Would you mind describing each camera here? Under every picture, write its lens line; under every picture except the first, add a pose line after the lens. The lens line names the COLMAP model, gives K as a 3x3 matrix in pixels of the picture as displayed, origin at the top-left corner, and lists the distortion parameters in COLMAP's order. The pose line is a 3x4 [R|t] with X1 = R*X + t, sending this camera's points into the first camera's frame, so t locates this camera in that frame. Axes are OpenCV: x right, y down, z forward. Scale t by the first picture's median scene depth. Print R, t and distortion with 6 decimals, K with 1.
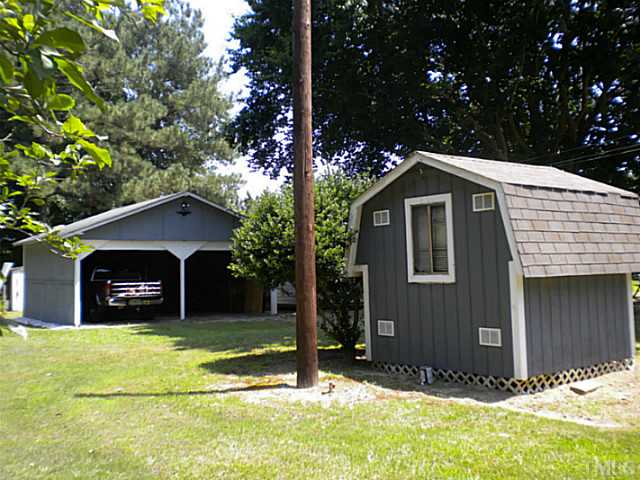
lens RADIAL K [[672.5, 0, 320.0], [0, 672.5, 240.0], [0, 0, 1]] dist [0.015970, 0.055569]
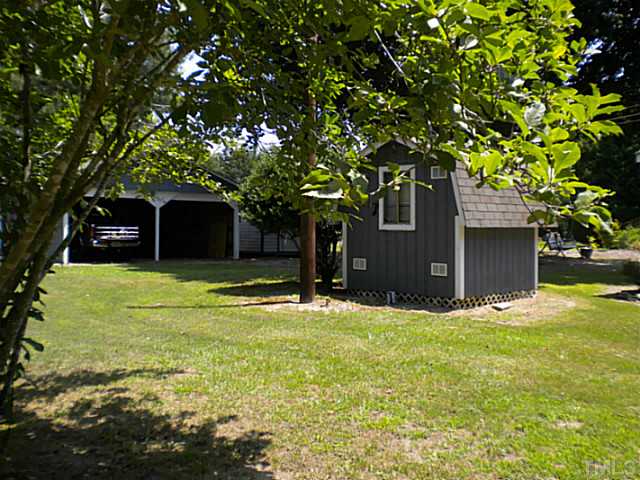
lens RADIAL K [[672.5, 0, 320.0], [0, 672.5, 240.0], [0, 0, 1]] dist [0.015970, 0.055569]
pose [[0.993200, 0.029395, 0.112645, -0.142667], [-0.036746, 0.997289, 0.063754, 0.002595], [-0.110466, -0.067459, 0.991588, -0.331456]]
